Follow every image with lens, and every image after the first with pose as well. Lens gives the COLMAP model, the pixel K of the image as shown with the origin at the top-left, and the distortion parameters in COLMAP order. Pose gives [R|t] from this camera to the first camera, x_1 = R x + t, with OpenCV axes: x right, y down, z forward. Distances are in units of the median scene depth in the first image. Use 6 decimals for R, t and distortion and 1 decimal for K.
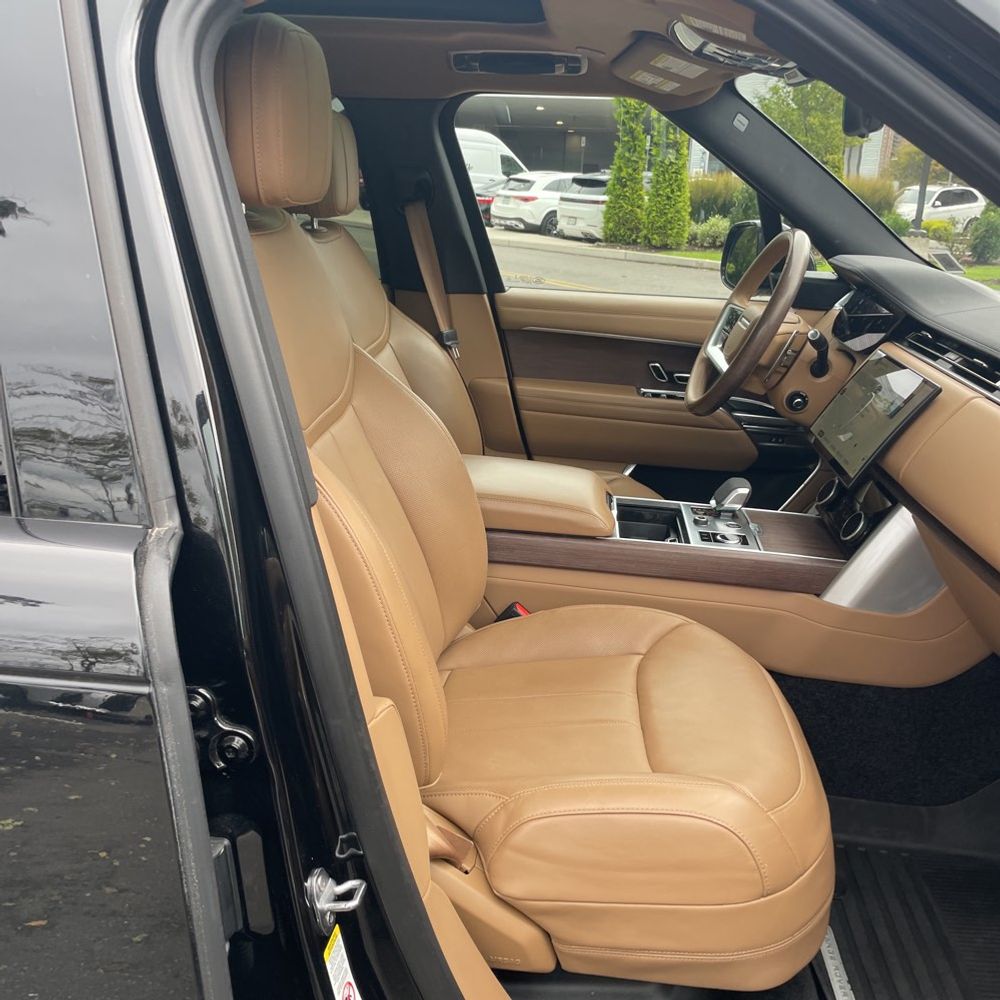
lens RADIAL K [[1016.4, 0, 502.4], [0, 1016.4, 506.3], [0, 0, 1]] dist [-0.004426, 0.000000]
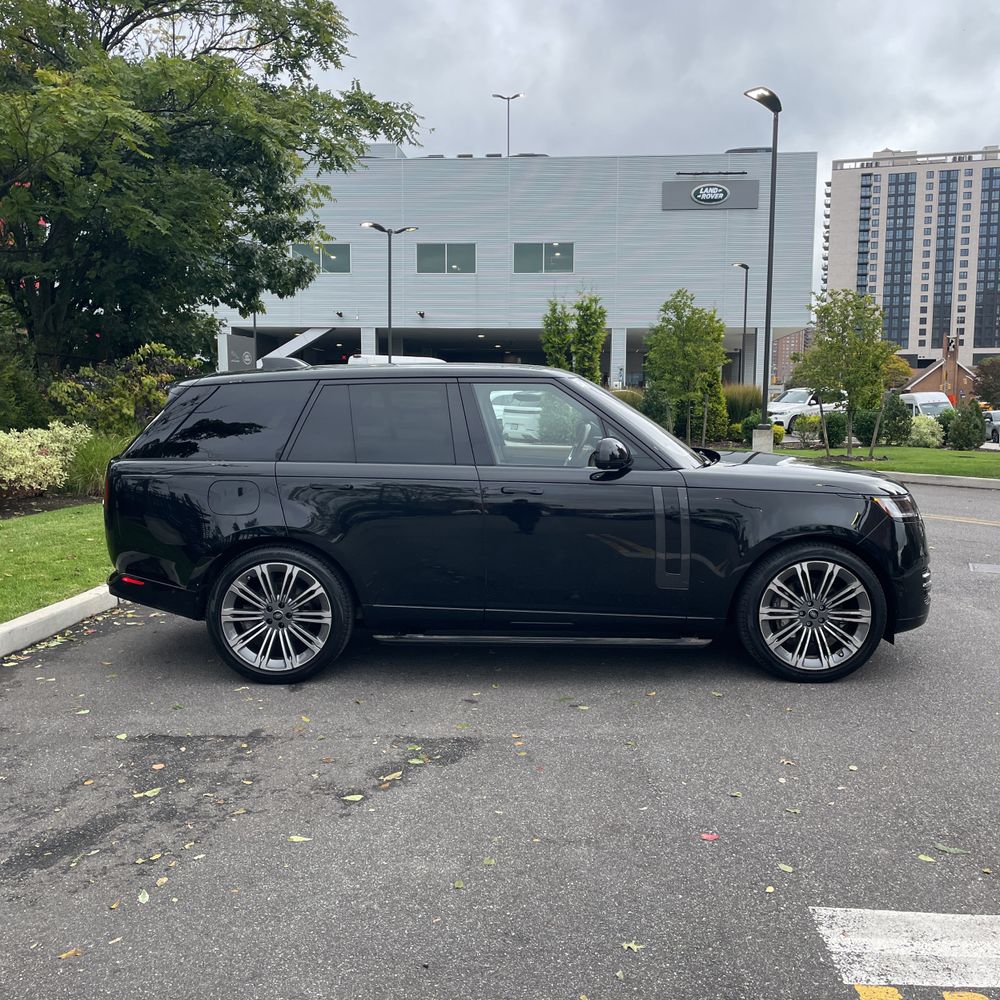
lens RADIAL K [[1016.4, 0, 501.3], [0, 1016.4, 497.4], [0, 0, 1]] dist [-0.004426, 0.000000]
pose [[0.997949, -0.032032, 0.055421, -0.023690], [0.042718, 0.978055, -0.203919, 0.071424], [-0.047673, 0.205868, 0.977418, -0.250515]]
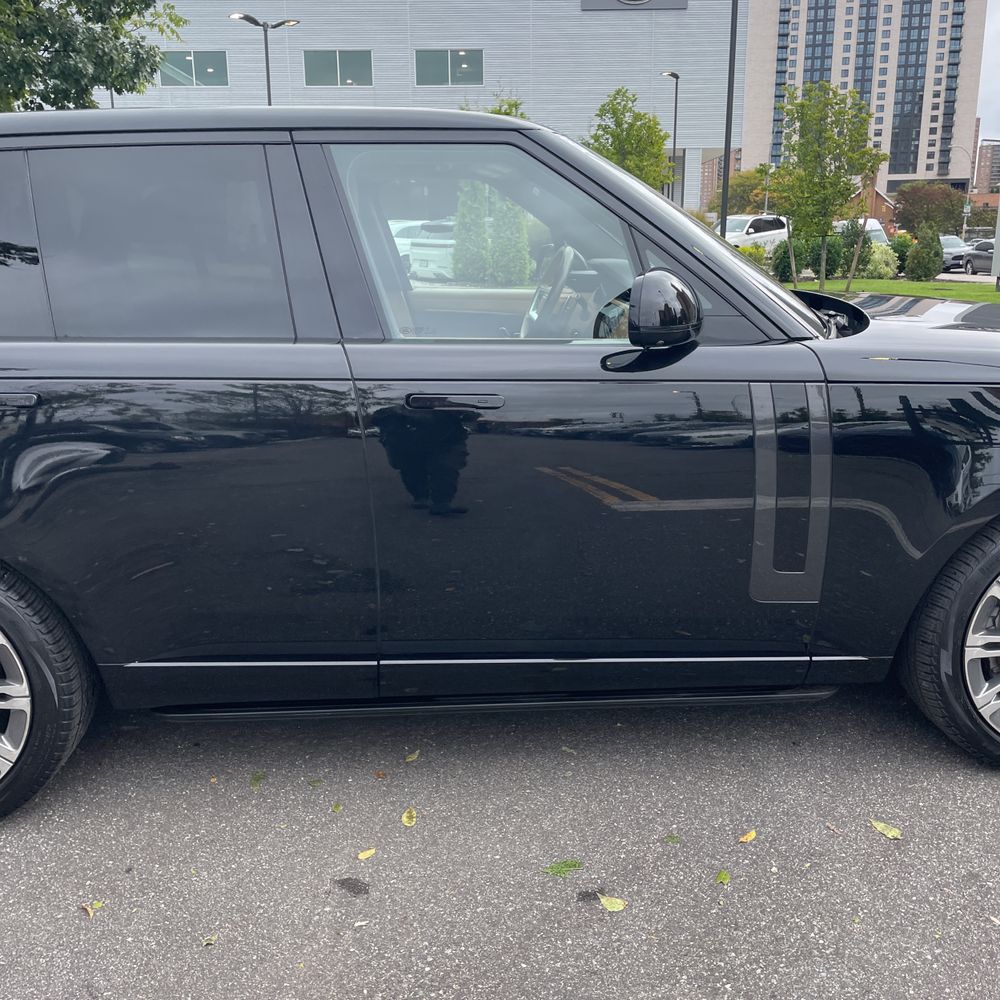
lens RADIAL K [[1016.4, 0, 493.2], [0, 1016.4, 518.0], [0, 0, 1]] dist [-0.004426, 0.000000]
pose [[0.989465, -0.077620, 0.122202, -0.013675], [0.081397, 0.996337, -0.026214, 0.028930], [-0.119719, 0.035885, 0.992159, -0.092909]]
